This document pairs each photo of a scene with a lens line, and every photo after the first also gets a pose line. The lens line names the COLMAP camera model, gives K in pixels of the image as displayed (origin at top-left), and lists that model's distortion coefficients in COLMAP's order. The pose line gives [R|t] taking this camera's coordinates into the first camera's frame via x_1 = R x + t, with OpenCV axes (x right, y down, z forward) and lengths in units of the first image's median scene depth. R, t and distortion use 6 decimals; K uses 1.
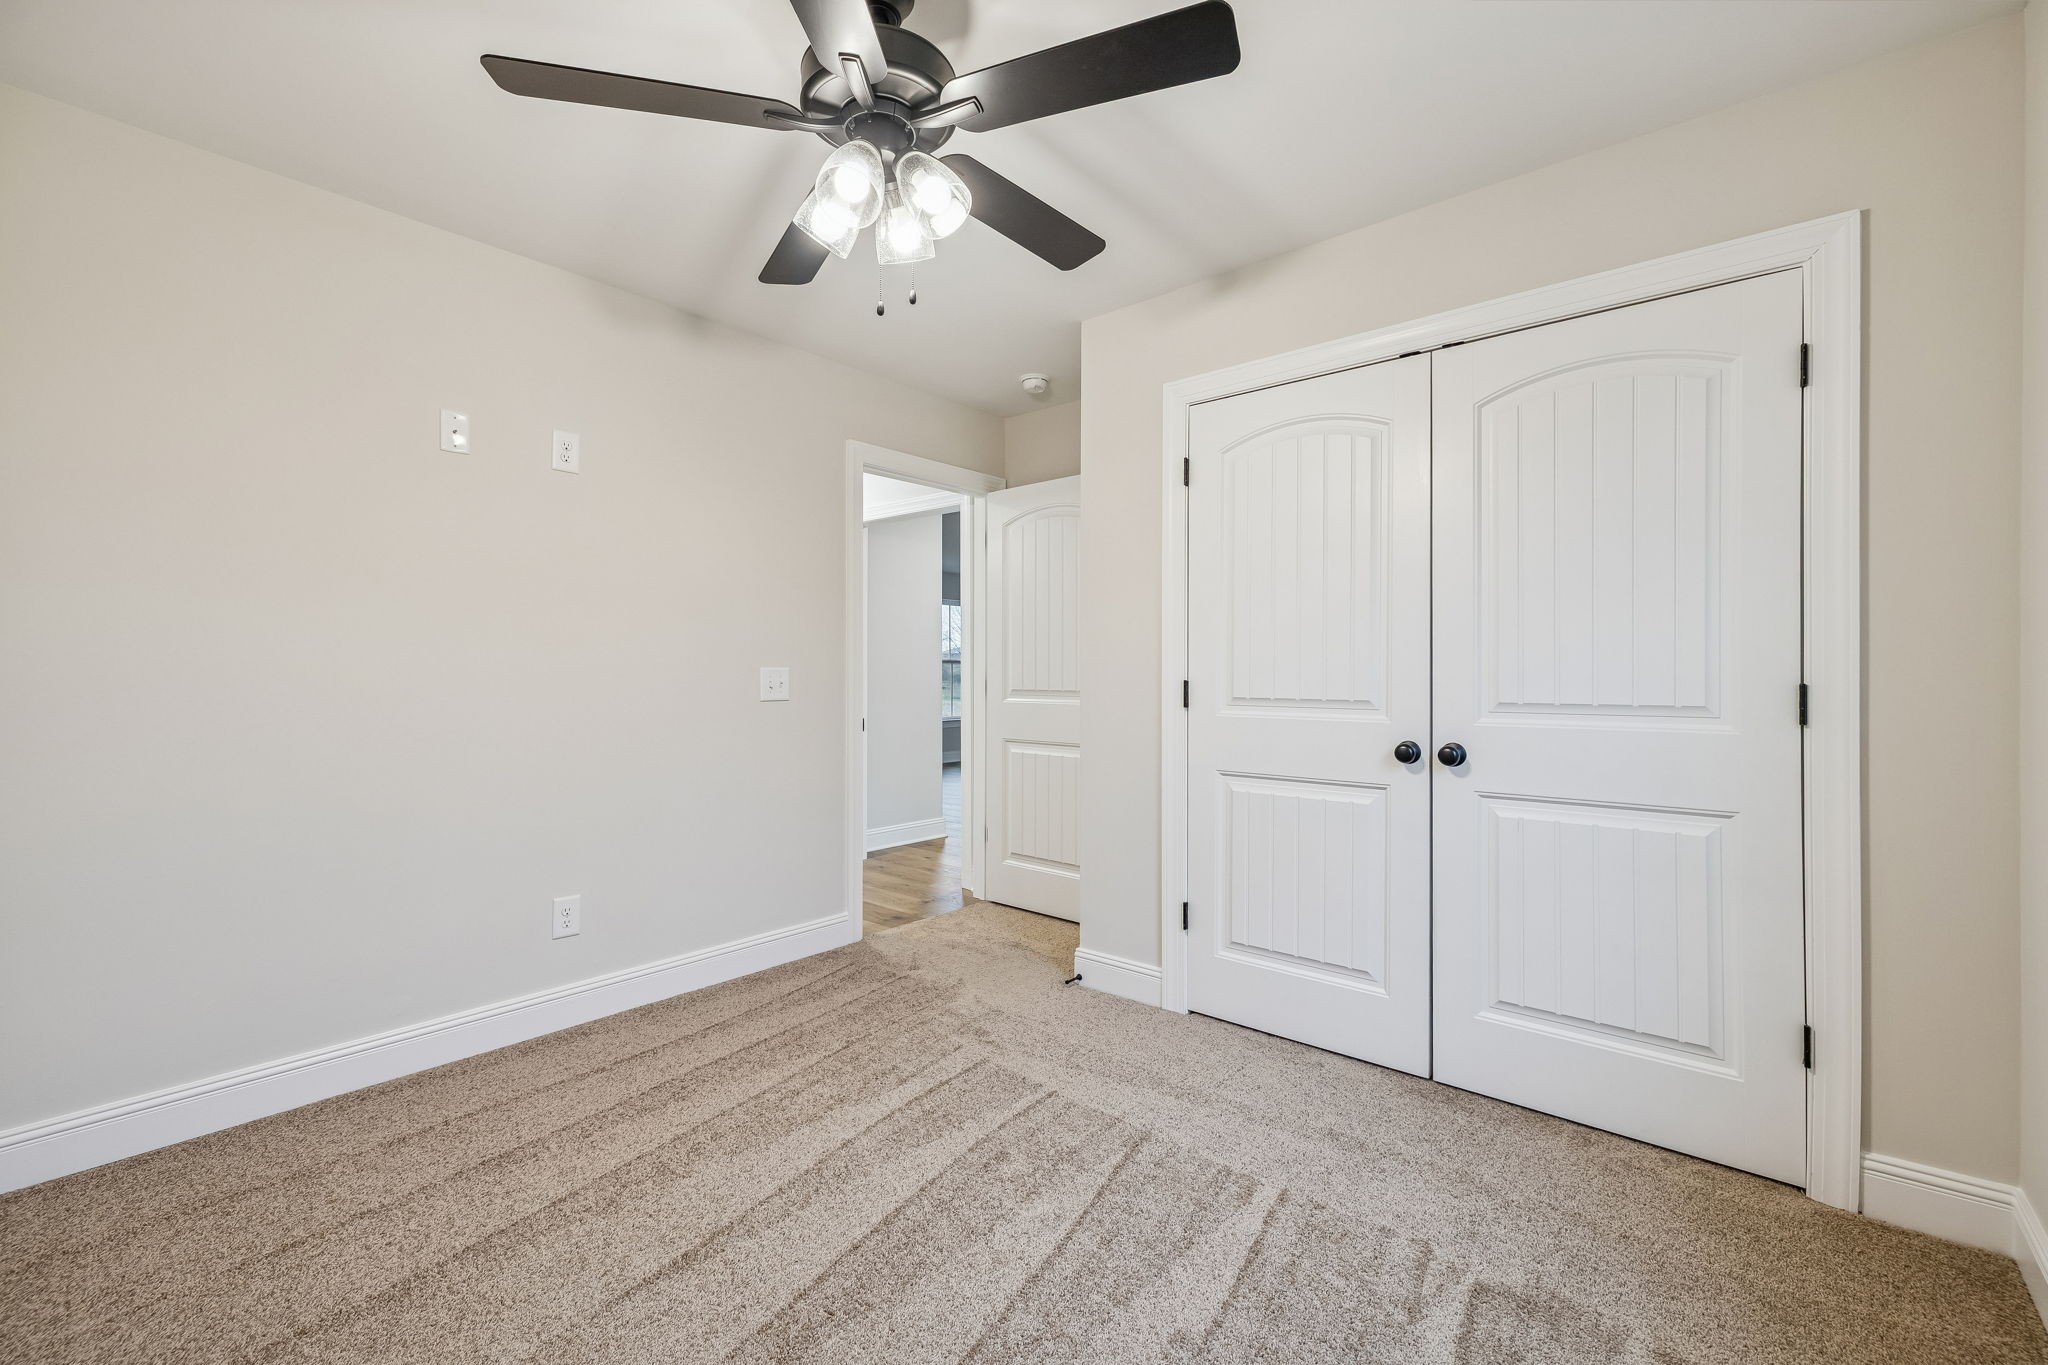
lens RADIAL K [[854.2, 0, 1029.1], [0, 854.2, 672.9], [0, 0, 1]] dist [0.002068, 0.000250]
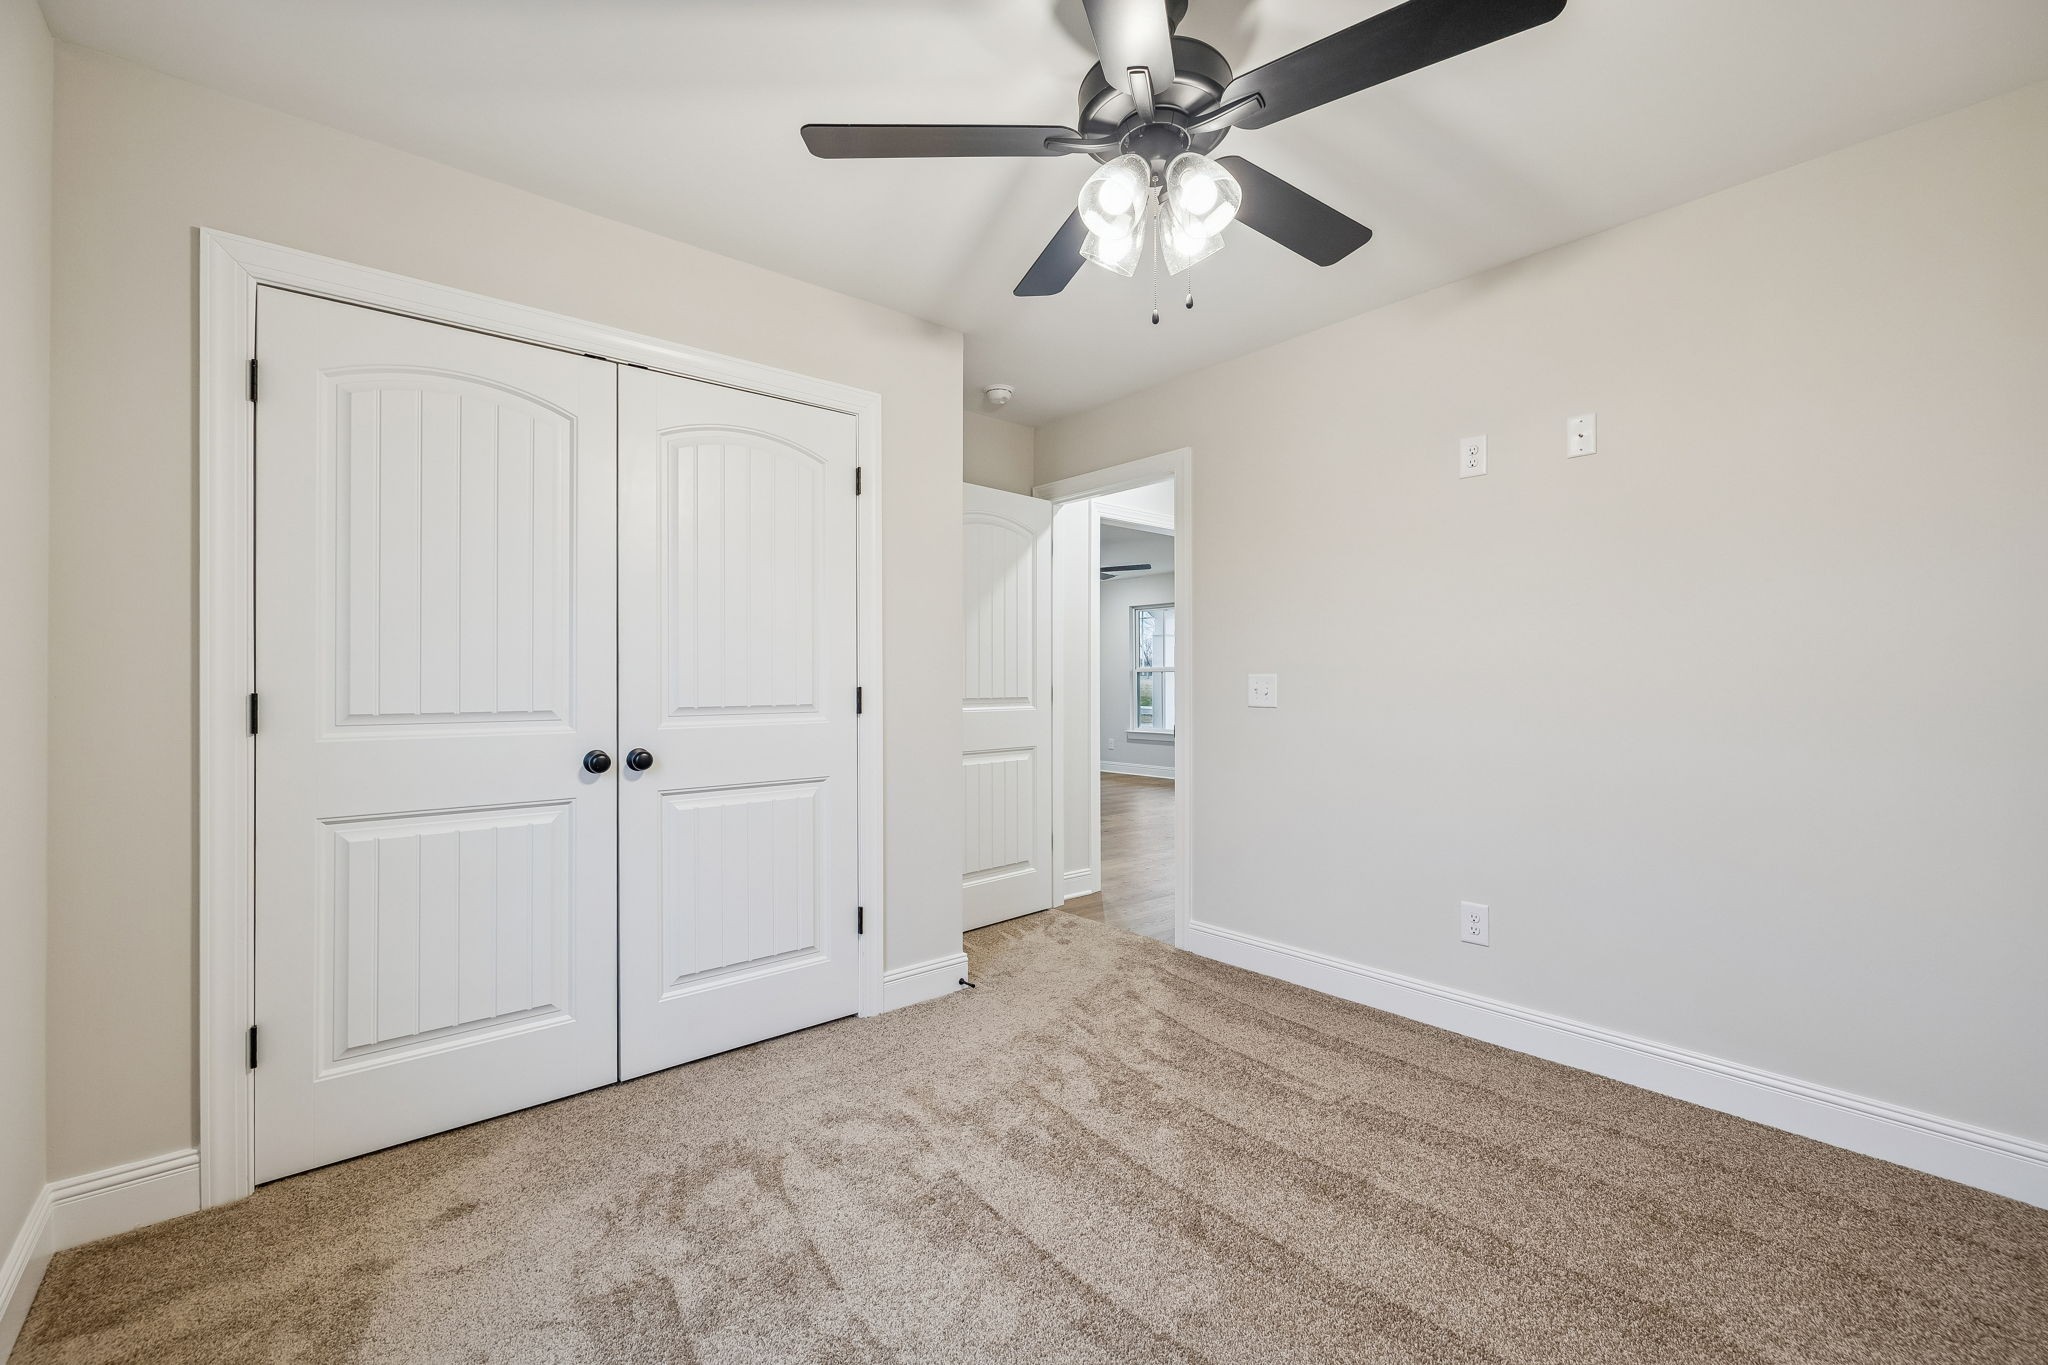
lens RADIAL K [[835.5, 0, 1024.0], [0, 835.5, 682.5], [0, 0, 1]] dist [-0.000837, -0.000013]
pose [[0.172690, -0.003468, 0.984970, -0.421680], [0.001502, 0.999994, 0.003257, -0.000418], [-0.984975, 0.000917, 0.172694, 0.354945]]
